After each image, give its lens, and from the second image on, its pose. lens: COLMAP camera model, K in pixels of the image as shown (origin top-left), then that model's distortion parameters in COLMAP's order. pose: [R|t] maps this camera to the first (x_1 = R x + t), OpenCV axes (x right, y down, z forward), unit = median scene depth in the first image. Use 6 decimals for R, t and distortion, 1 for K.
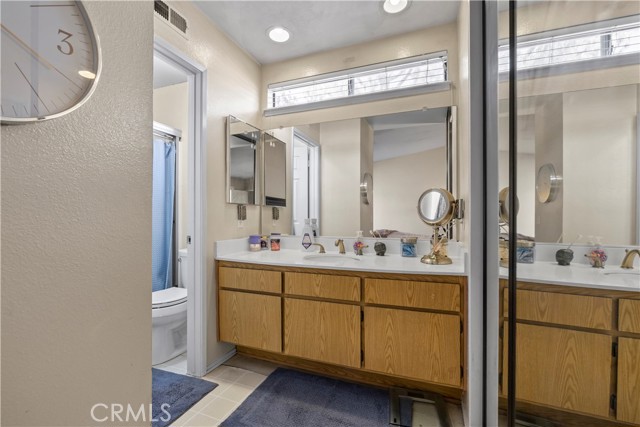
lens RADIAL K [[291.4, 0, 322.6], [0, 291.4, 218.3], [0, 0, 1]] dist [-0.001525, -0.000420]
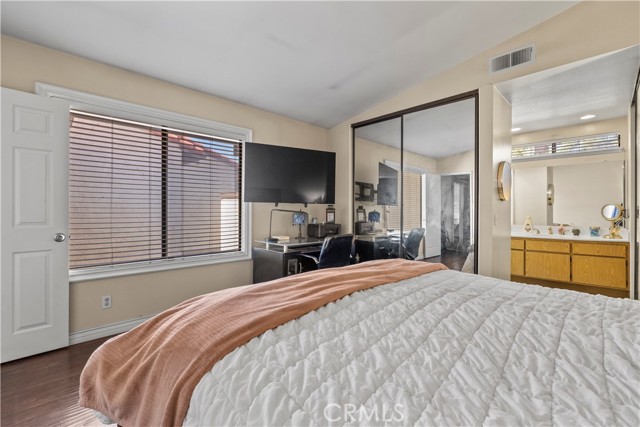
lens RADIAL K [[291.4, 0, 318.7], [0, 291.4, 207.8], [0, 0, 1]] dist [-0.001525, -0.000420]
pose [[0.910000, -0.008531, -0.414521, -0.727788], [0.003396, 0.999908, -0.013121, -0.053039], [0.414595, 0.010533, 0.909945, -1.950612]]
